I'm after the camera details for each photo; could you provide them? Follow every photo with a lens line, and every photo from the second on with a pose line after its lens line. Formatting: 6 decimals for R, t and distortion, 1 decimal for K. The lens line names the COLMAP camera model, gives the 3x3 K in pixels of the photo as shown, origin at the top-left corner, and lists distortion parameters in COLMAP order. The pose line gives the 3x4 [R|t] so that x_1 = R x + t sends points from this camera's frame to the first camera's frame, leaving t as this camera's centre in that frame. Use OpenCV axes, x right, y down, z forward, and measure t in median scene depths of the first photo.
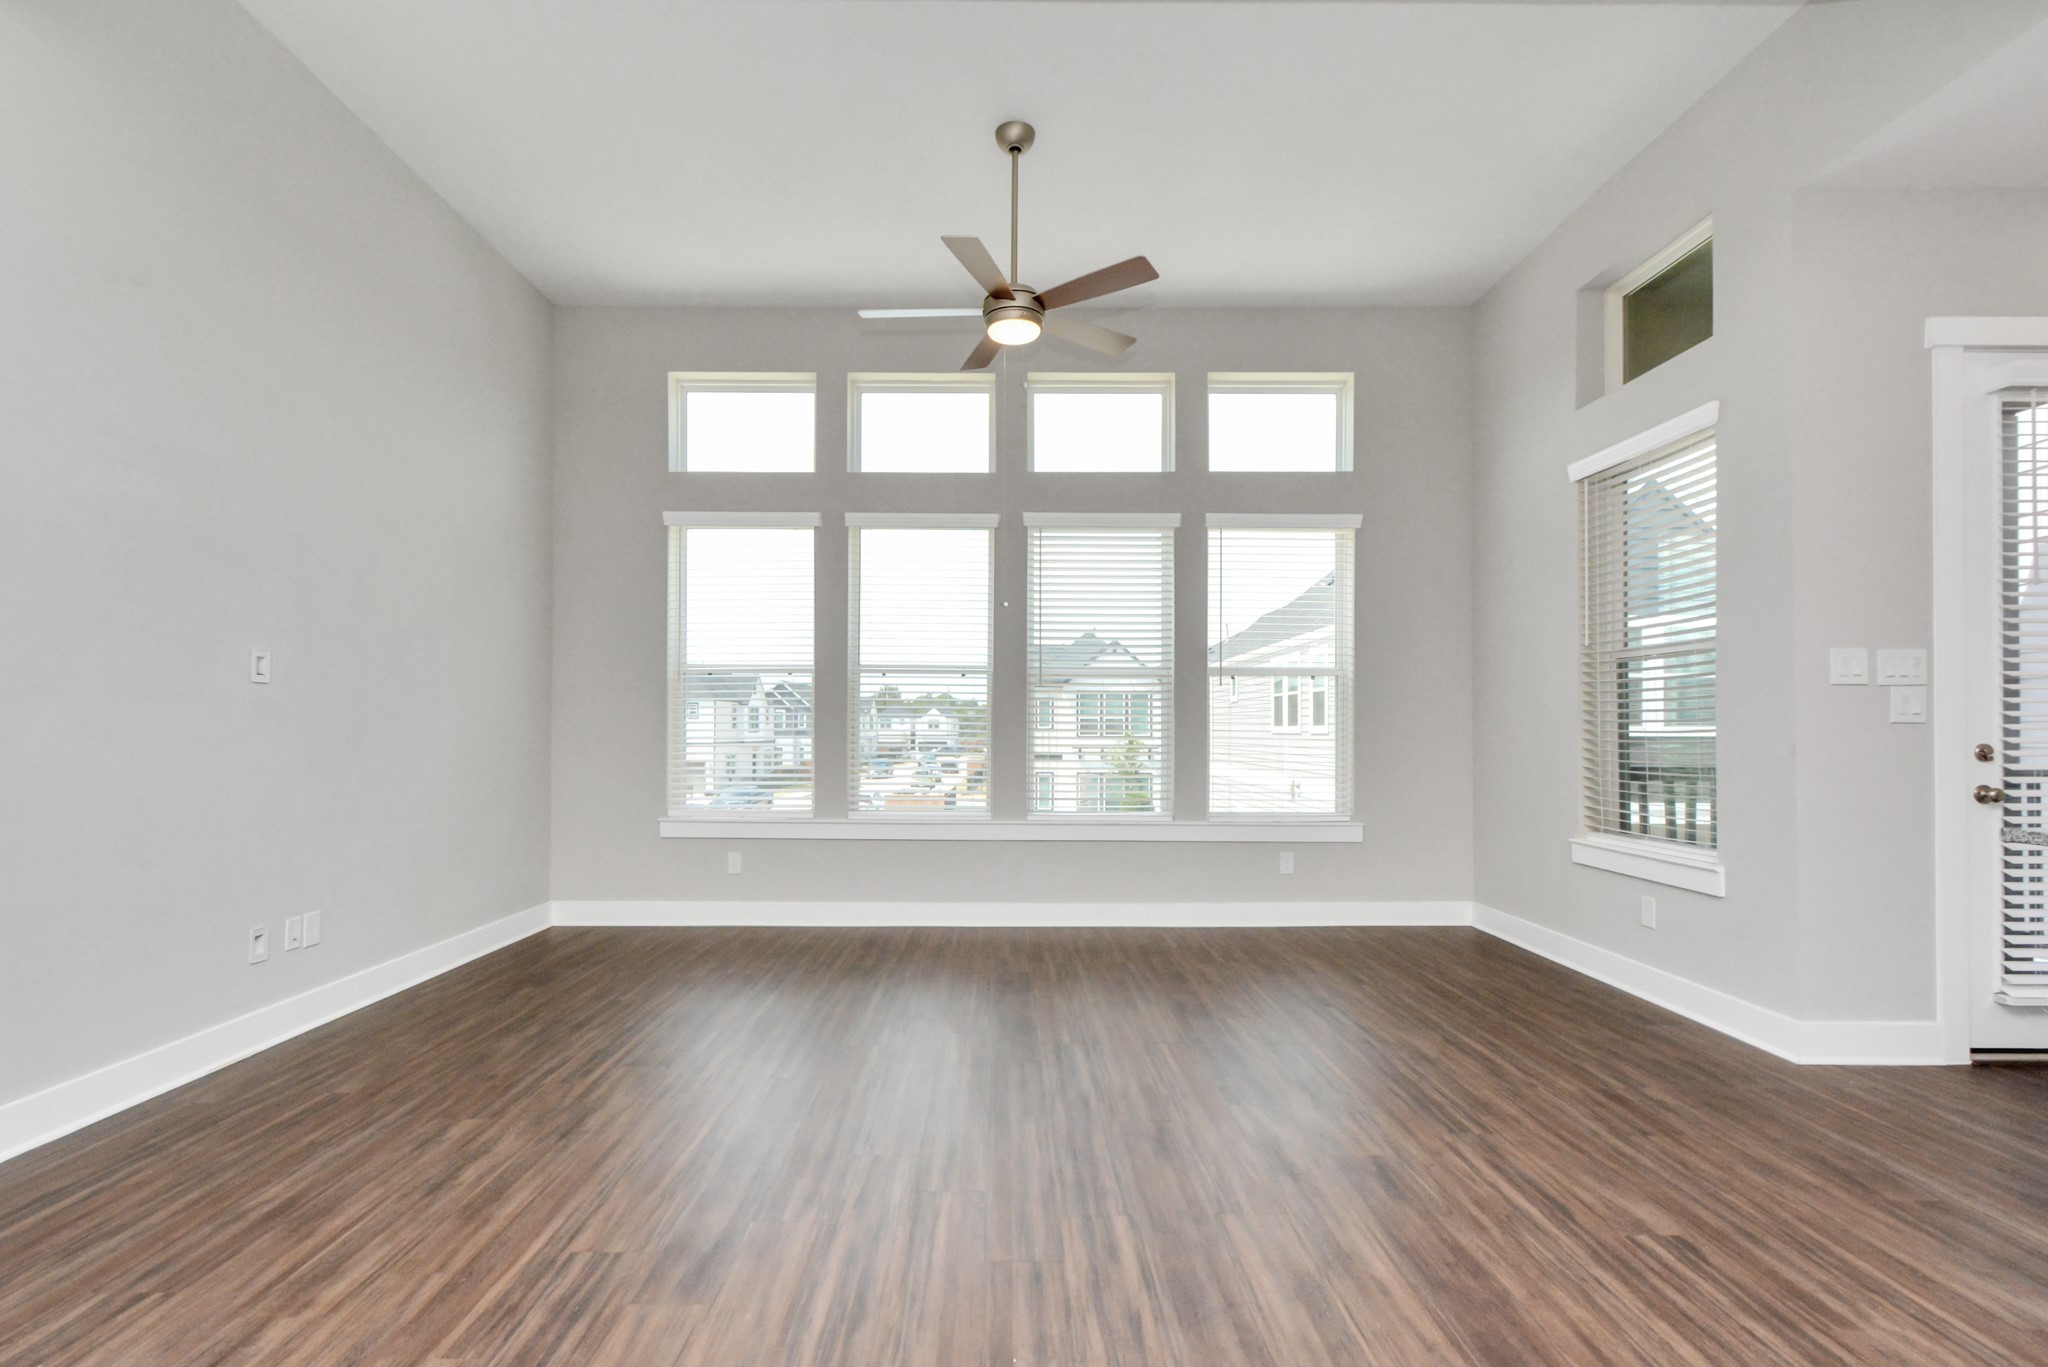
lens RADIAL K [[950.4, 0, 1013.4], [0, 950.4, 730.2], [0, 0, 1]] dist [0.002999, -0.001114]
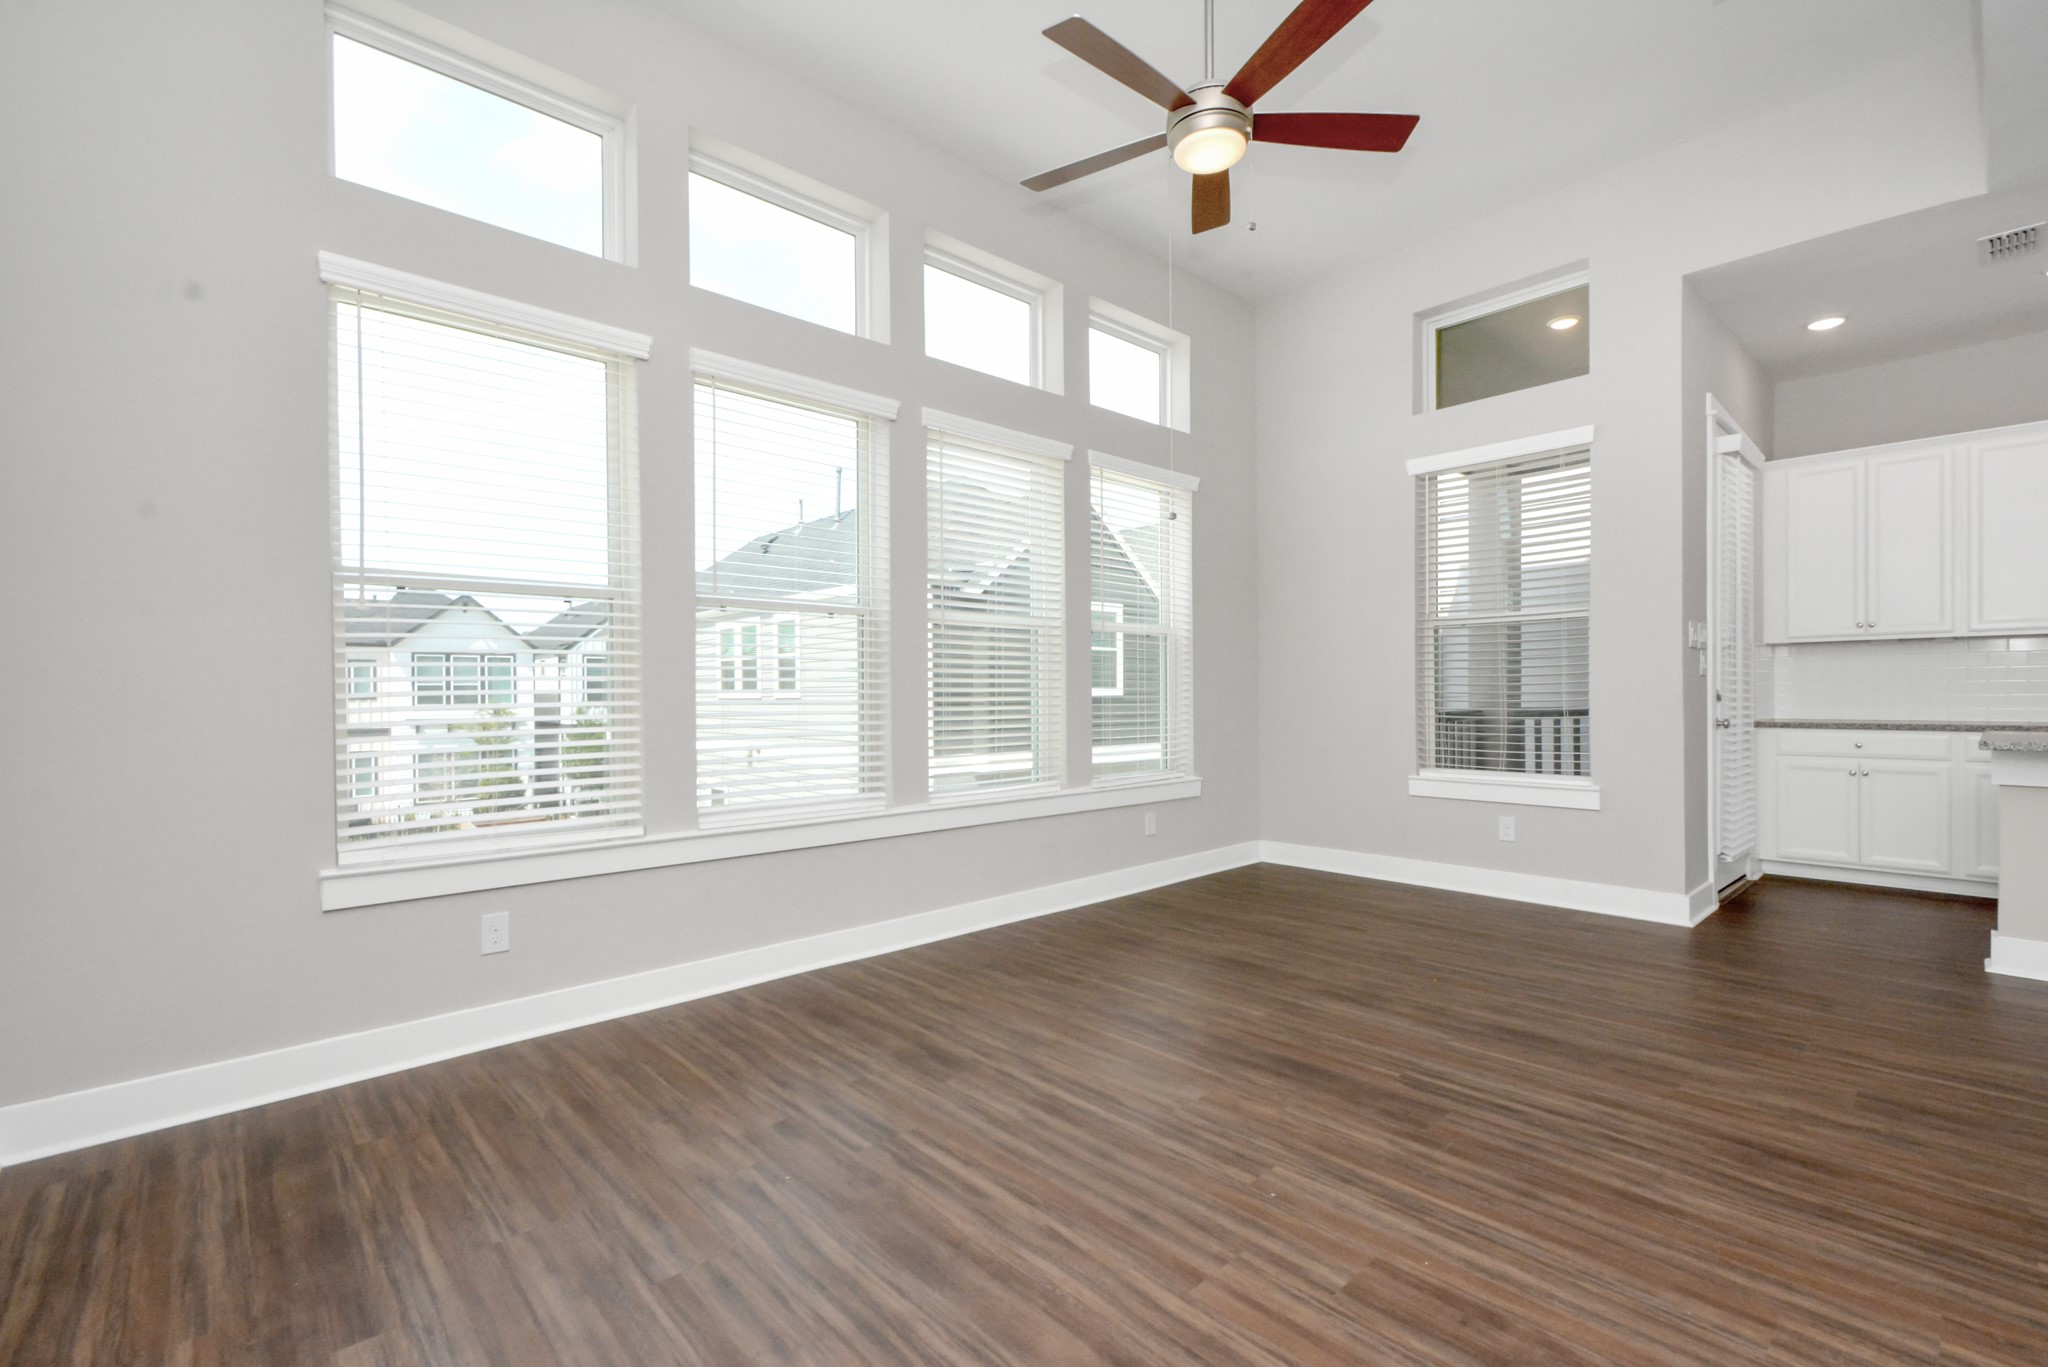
lens RADIAL K [[892.9, 0, 1049.8], [0, 892.9, 695.7], [0, 0, 1]] dist [0.004941, -0.003034]
pose [[0.733422, -0.012656, 0.679656, -0.487913], [0.013917, 0.999897, 0.003601, 0.004127], [-0.679631, 0.006818, 0.733523, 0.479071]]
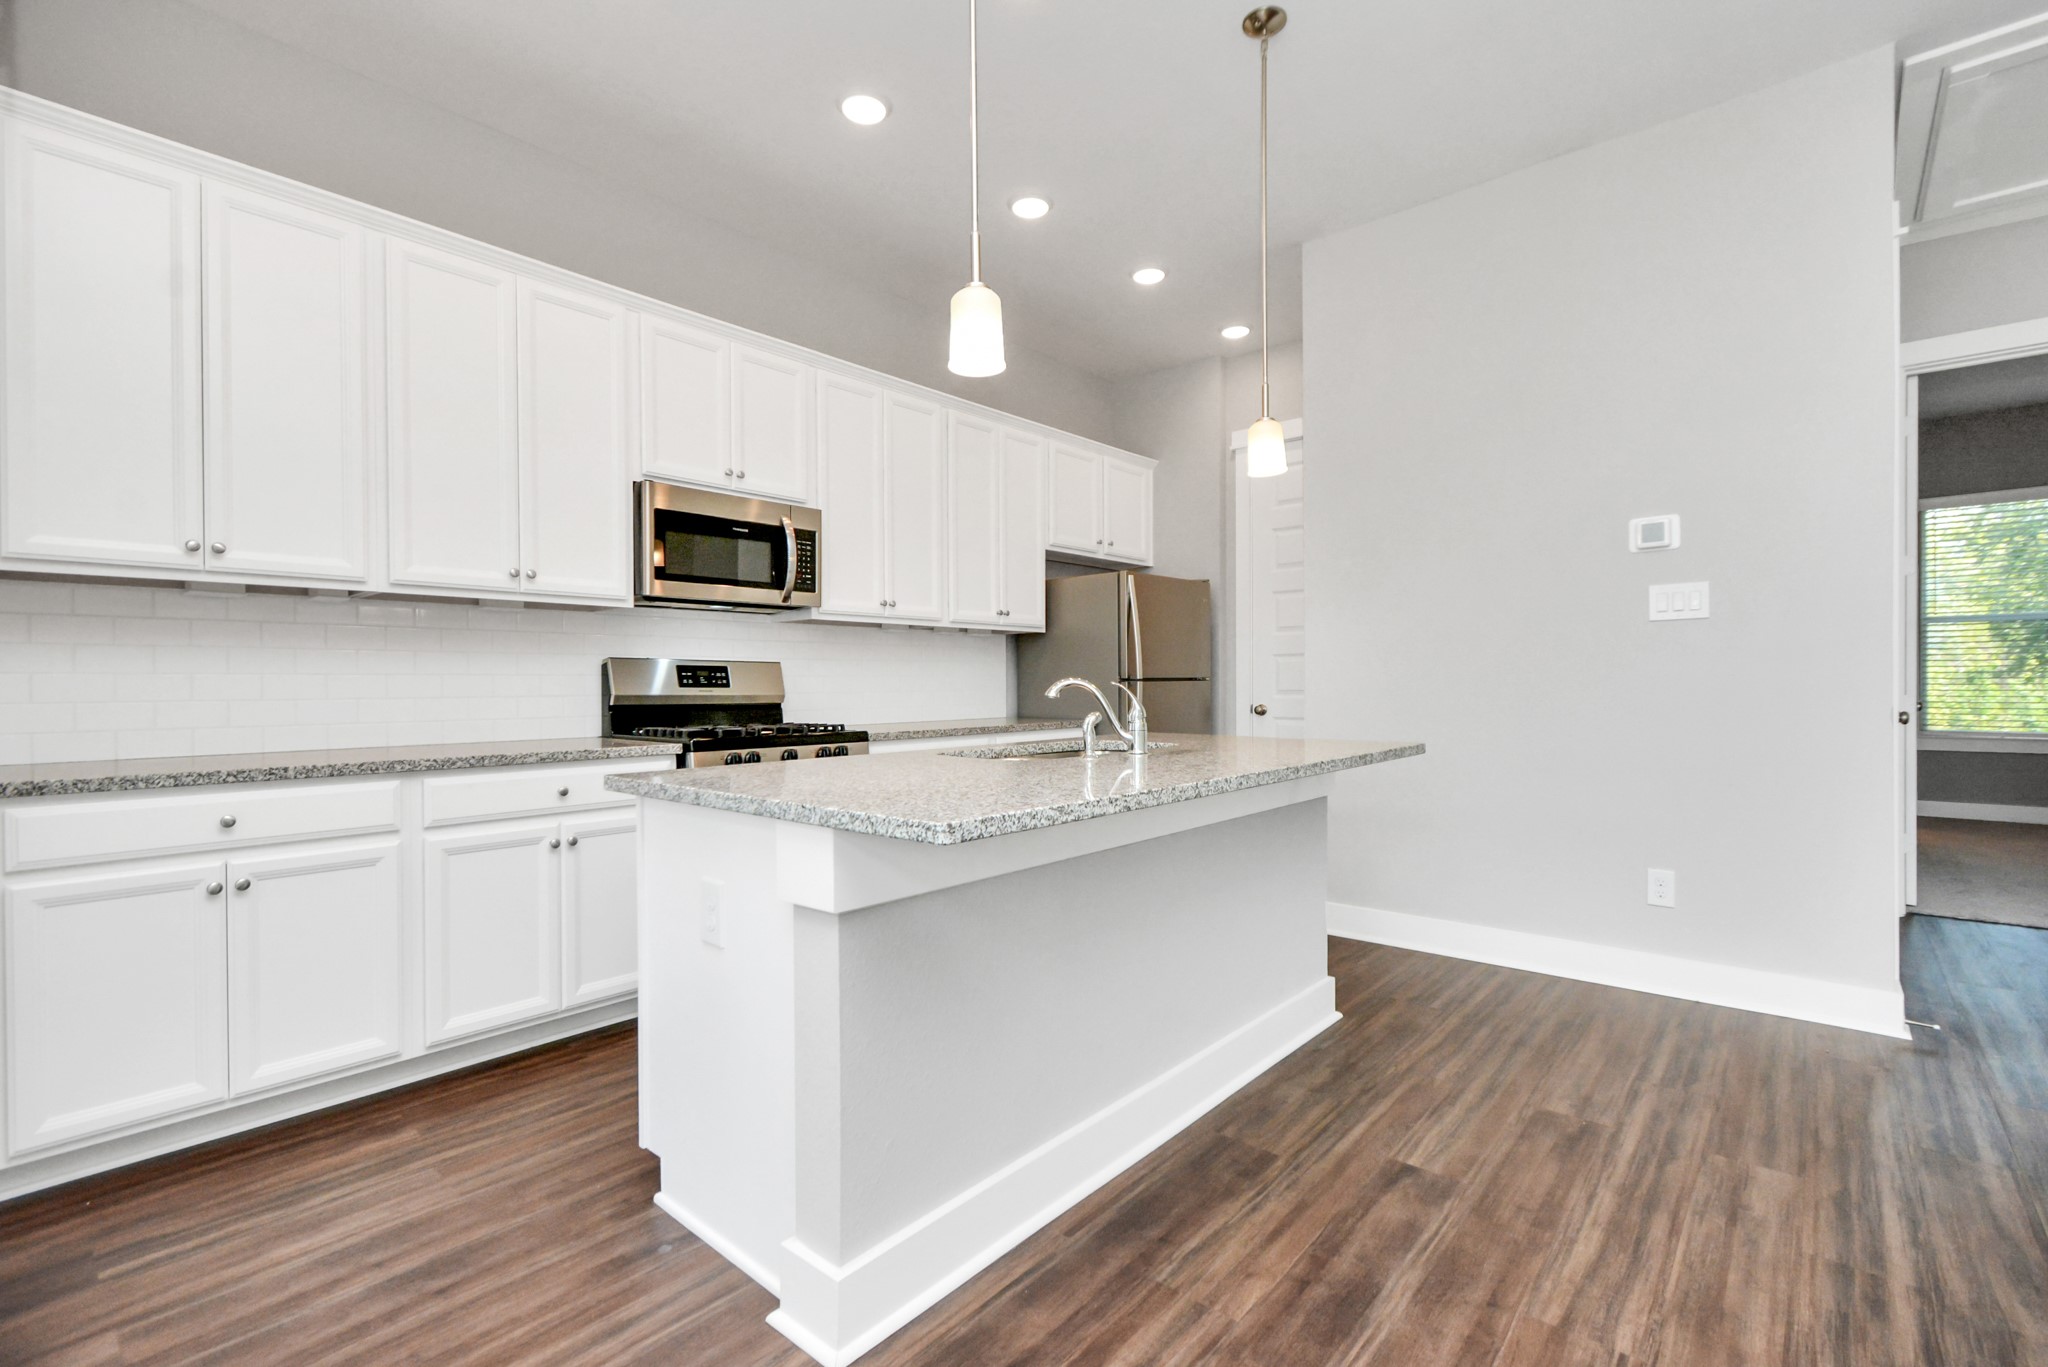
lens RADIAL K [[892.9, 0, 1045.7], [0, 892.9, 709.3], [0, 0, 1]] dist [0.004941, -0.003034]
pose [[-0.746415, -0.016091, 0.665286, 0.327676], [0.006200, 0.999496, 0.031131, 0.011194], [-0.665451, 0.027362, -0.745940, 0.668274]]
